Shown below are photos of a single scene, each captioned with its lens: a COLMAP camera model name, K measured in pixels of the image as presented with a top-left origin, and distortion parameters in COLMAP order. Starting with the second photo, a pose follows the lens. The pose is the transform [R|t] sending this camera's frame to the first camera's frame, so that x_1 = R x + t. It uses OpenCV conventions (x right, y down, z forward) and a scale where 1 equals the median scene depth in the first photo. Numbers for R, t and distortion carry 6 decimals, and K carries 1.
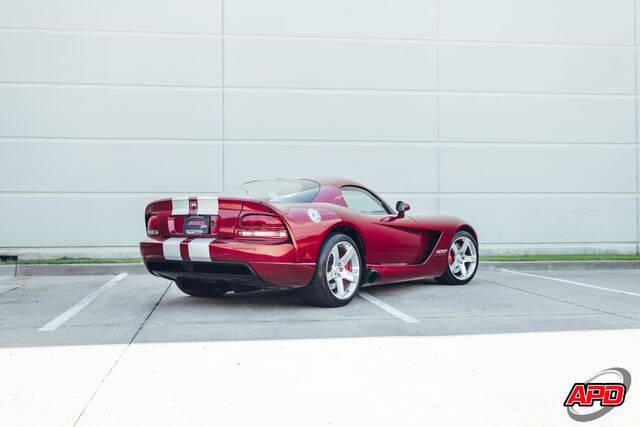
lens RADIAL K [[778.5, 0, 333.0], [0, 778.5, 223.2], [0, 0, 1]] dist [0.023951, 0.008137]
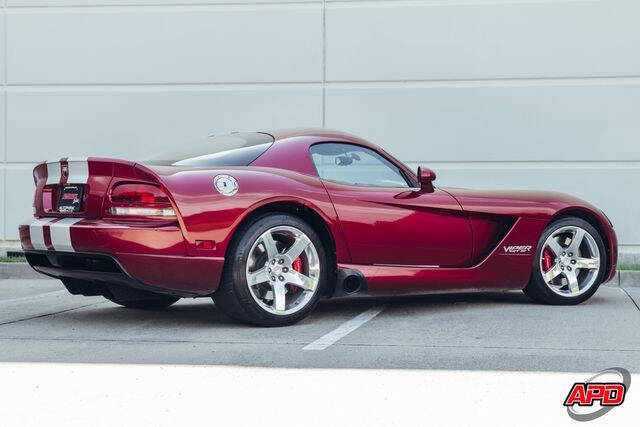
lens RADIAL K [[1210.6, 0, 339.5], [0, 1210.6, 213.9], [0, 0, 1]] dist [0.123388, 0.013783]
pose [[0.954879, 0.007678, -0.296896, 0.352513], [-0.009080, 0.999953, -0.003345, 0.015959], [0.296856, 0.005890, 0.954904, 0.047422]]
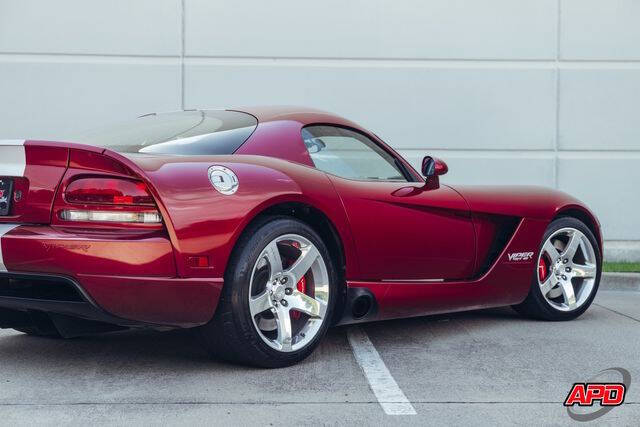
lens RADIAL K [[1172.4, 0, 320.0], [0, 1172.4, 213.5], [0, 0, 1]] dist [0.109722, 0.117123]
pose [[0.994783, 0.011529, -0.101359, 0.104717], [-0.010721, 0.999906, 0.008516, 0.003756], [0.101448, -0.007384, 0.994813, 0.262280]]
